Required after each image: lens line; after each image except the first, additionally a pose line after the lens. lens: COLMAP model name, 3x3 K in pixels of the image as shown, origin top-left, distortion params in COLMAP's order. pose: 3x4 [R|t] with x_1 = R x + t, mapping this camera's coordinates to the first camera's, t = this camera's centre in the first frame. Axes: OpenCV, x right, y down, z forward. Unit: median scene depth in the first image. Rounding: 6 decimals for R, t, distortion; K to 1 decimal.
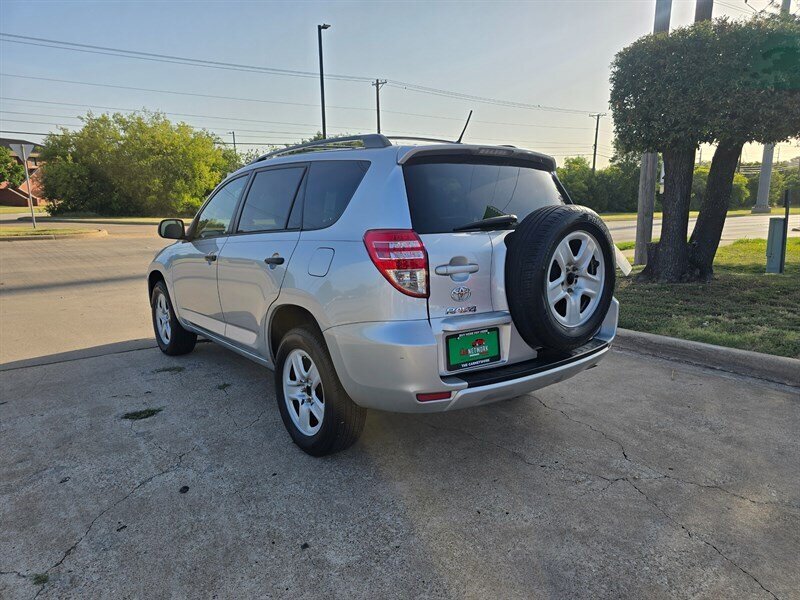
lens RADIAL K [[536.2, 0, 400.7], [0, 536.2, 298.6], [0, 0, 1]] dist [0.050948, -0.043181]
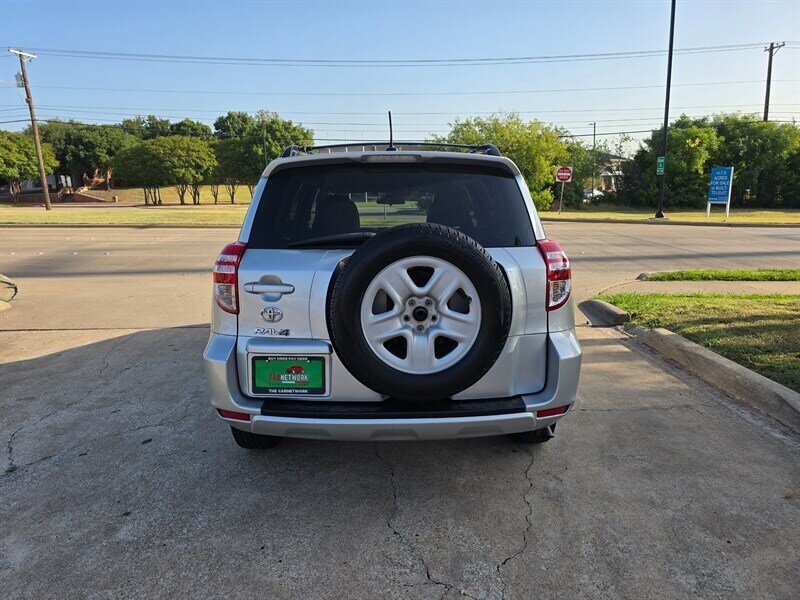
lens RADIAL K [[536.2, 0, 399.5], [0, 536.2, 293.1], [0, 0, 1]] dist [0.050948, -0.043181]
pose [[0.791005, 0.107720, -0.602252, 0.629753], [-0.104864, 0.993682, 0.040003, -0.079603], [0.602755, 0.031512, 0.797304, 0.279538]]
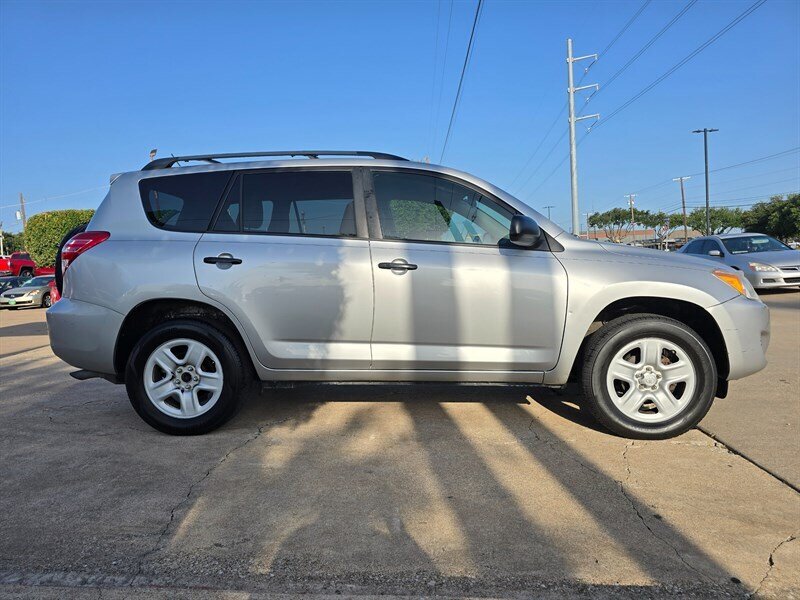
lens RADIAL K [[536.2, 0, 396.3], [0, 536.2, 301.2], [0, 0, 1]] dist [0.050948, -0.043181]
pose [[-0.662511, 0.082683, -0.744475, 0.715396], [-0.094862, 0.976625, 0.192884, -0.269215], [0.743021, 0.198411, -0.639181, 2.114884]]
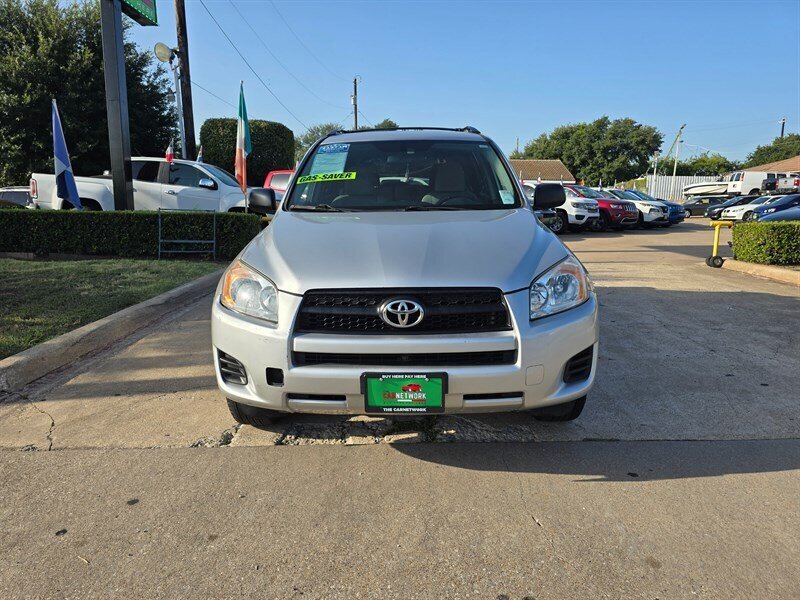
lens RADIAL K [[536.2, 0, 400.6], [0, 536.2, 308.2], [0, 0, 1]] dist [0.050948, -0.043181]
pose [[-0.778910, -0.111610, 0.617124, -1.011238], [0.128918, 0.934525, 0.331729, -0.351389], [-0.613742, 0.337946, -0.713522, 2.337819]]
